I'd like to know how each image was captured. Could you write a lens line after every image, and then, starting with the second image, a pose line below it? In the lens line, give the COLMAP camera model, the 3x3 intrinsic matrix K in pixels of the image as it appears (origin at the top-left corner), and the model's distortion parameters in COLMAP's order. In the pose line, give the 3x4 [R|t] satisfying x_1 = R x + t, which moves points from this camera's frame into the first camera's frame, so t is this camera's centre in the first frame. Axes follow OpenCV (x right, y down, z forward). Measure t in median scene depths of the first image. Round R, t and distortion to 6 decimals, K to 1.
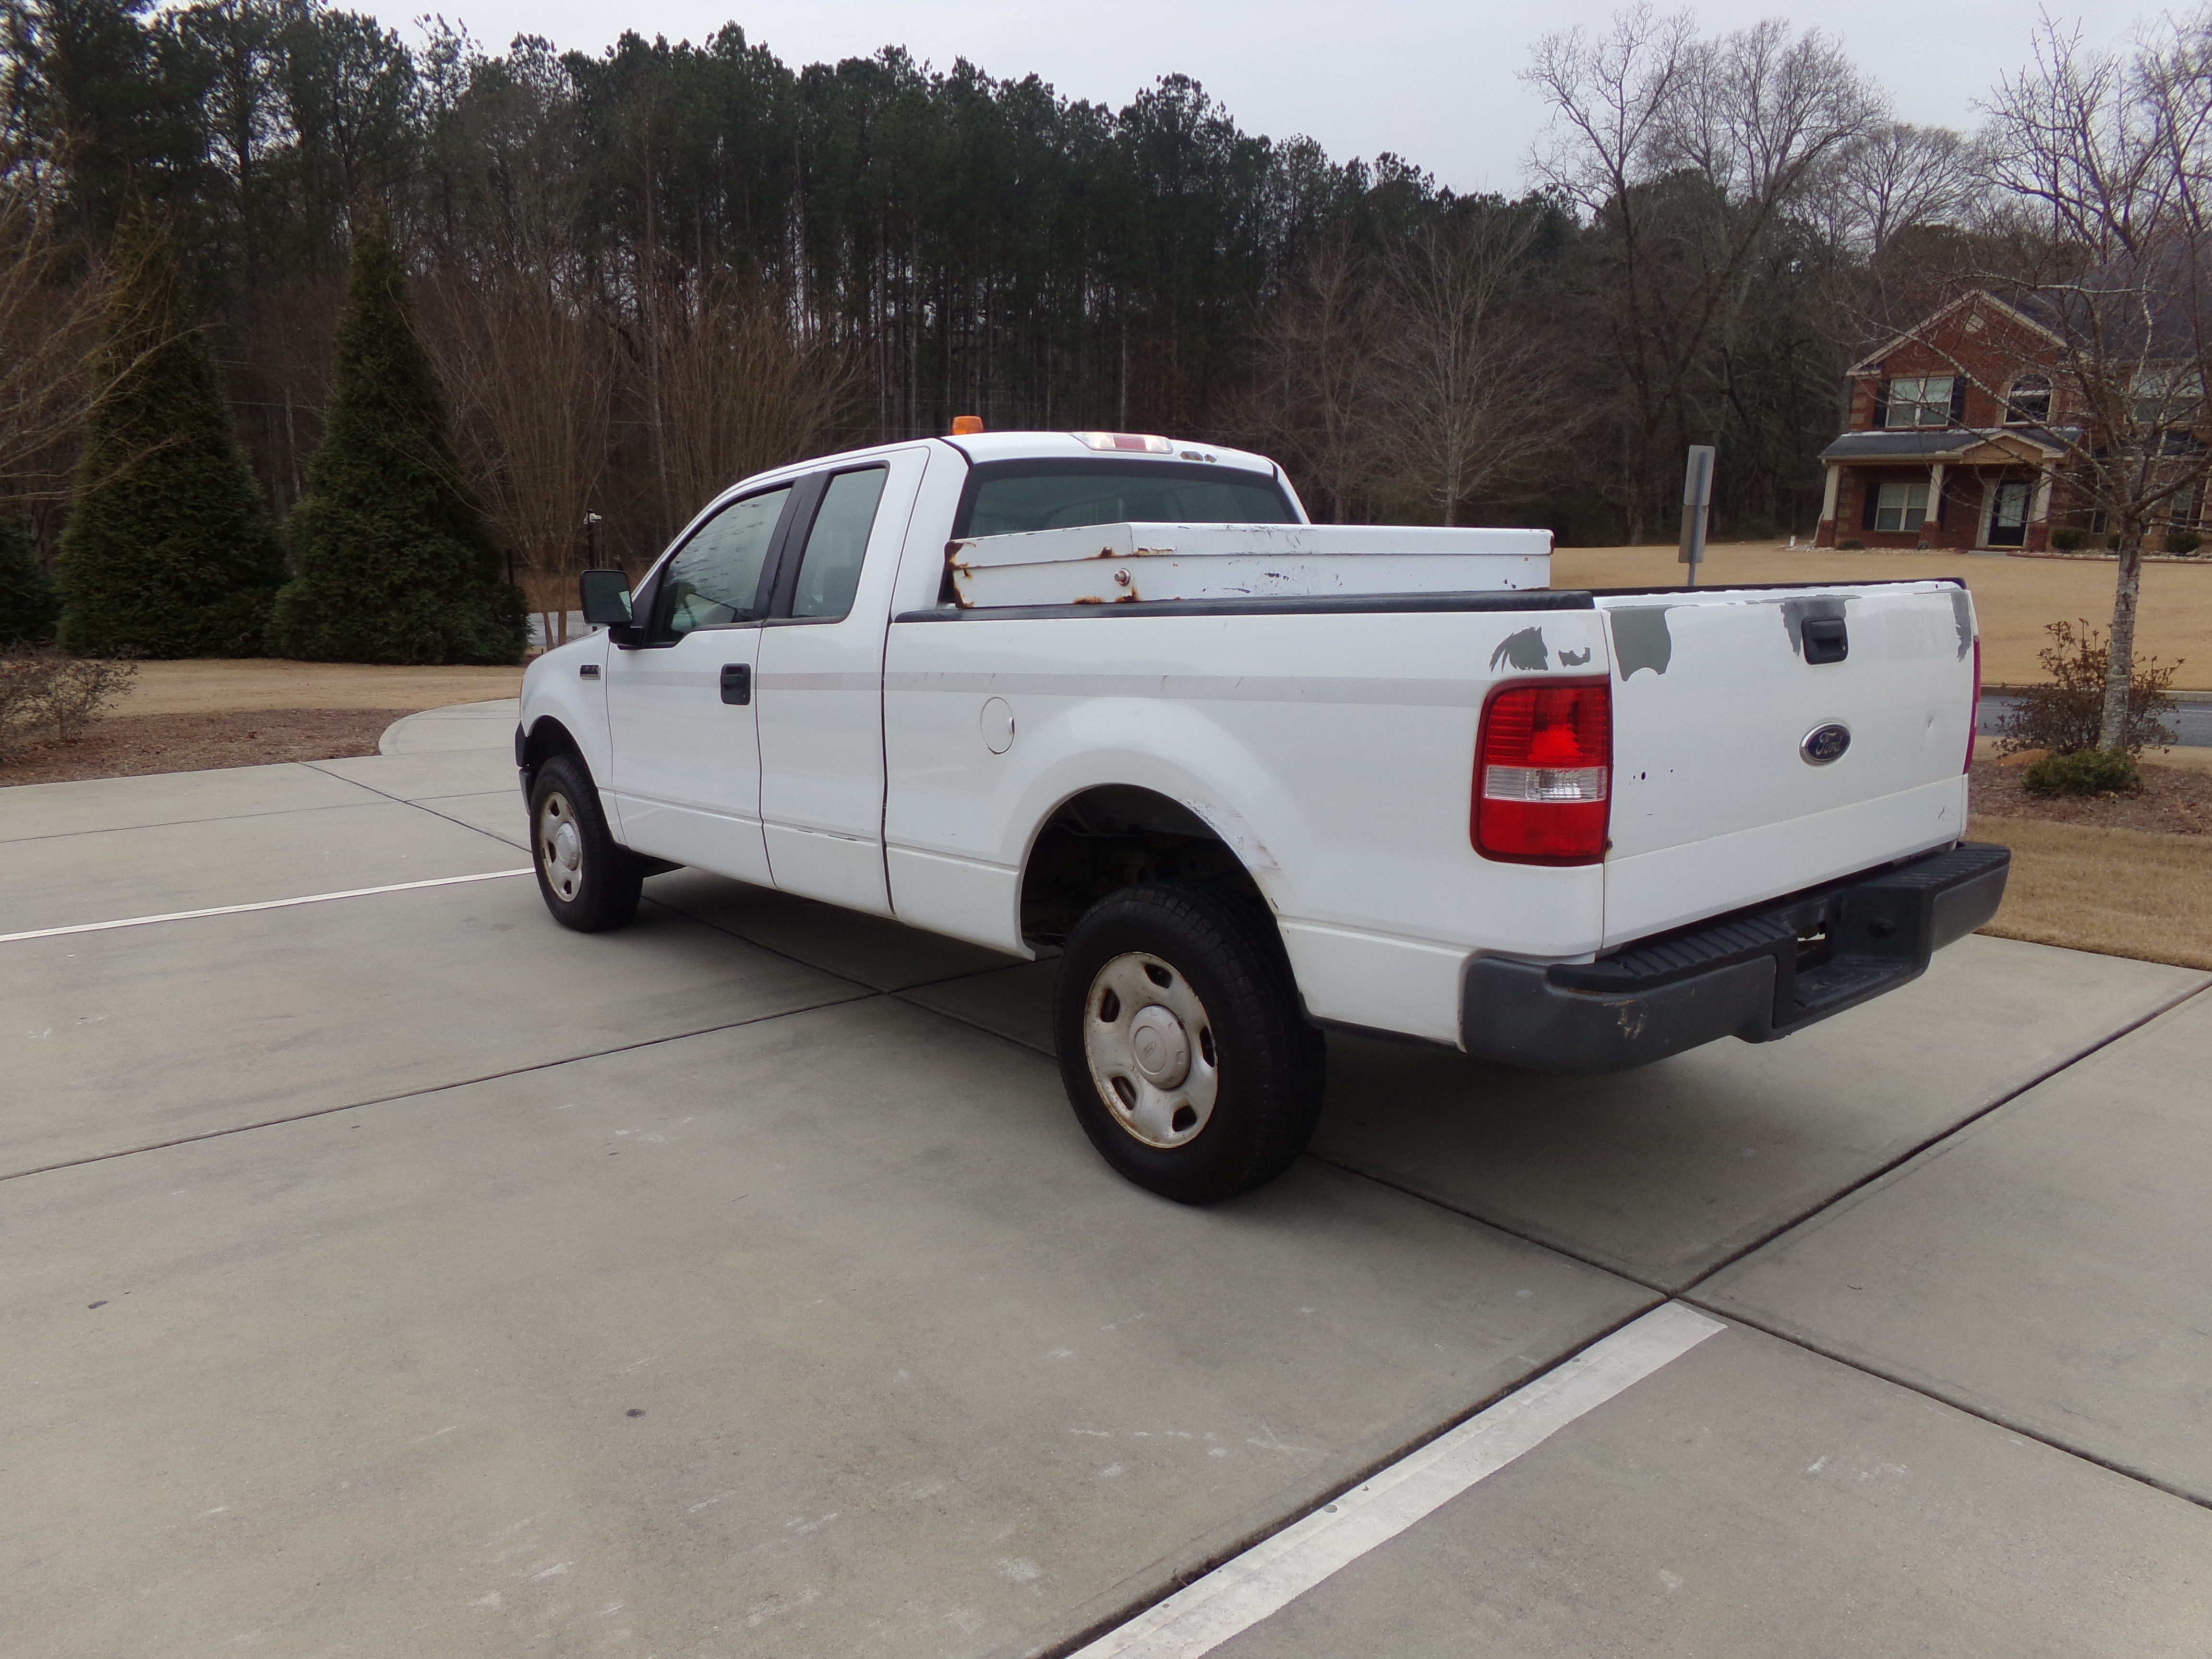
lens RADIAL K [[1500.9, 0, 1091.1], [0, 1500.9, 894.2], [0, 0, 1]] dist [-0.039545, 0.059789]
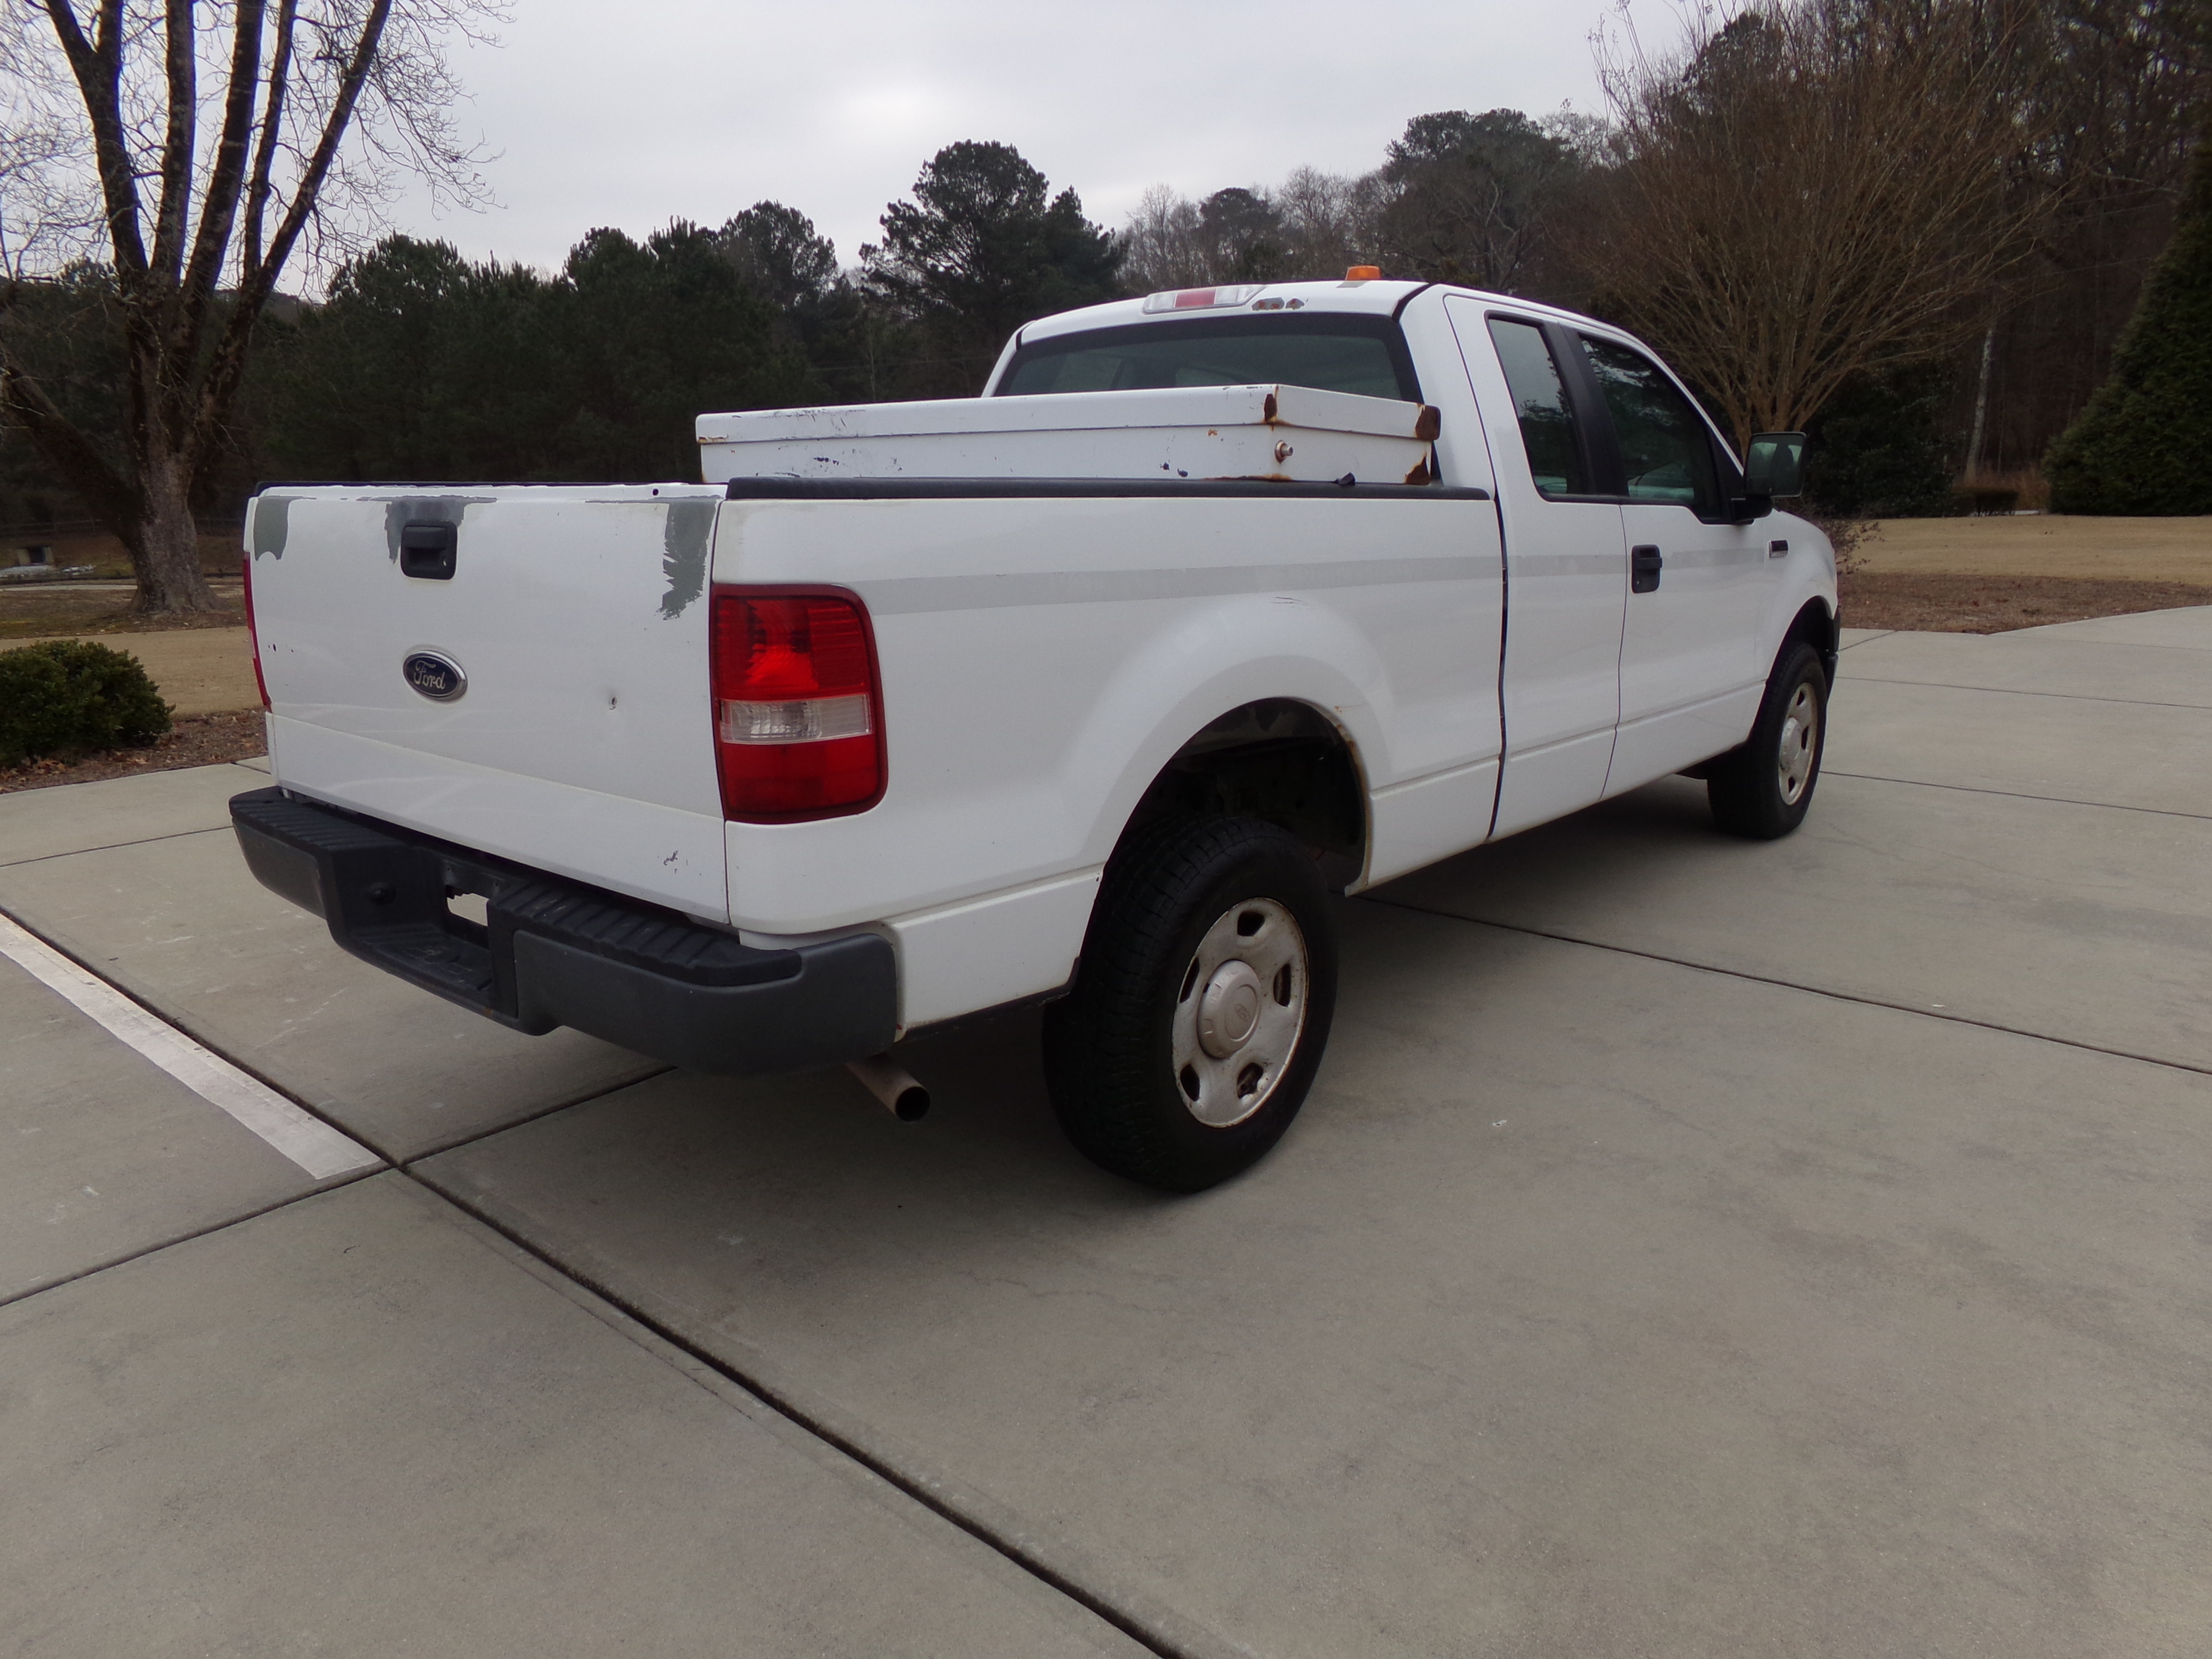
lens RADIAL K [[1500.9, 0, 1091.1], [0, 1500.9, 894.2], [0, 0, 1]] dist [-0.039545, 0.059789]
pose [[0.162441, 0.285325, -0.944565, 1.139032], [-0.196260, 0.947495, 0.252458, -0.221593], [0.967003, 0.144371, 0.209910, 0.989586]]
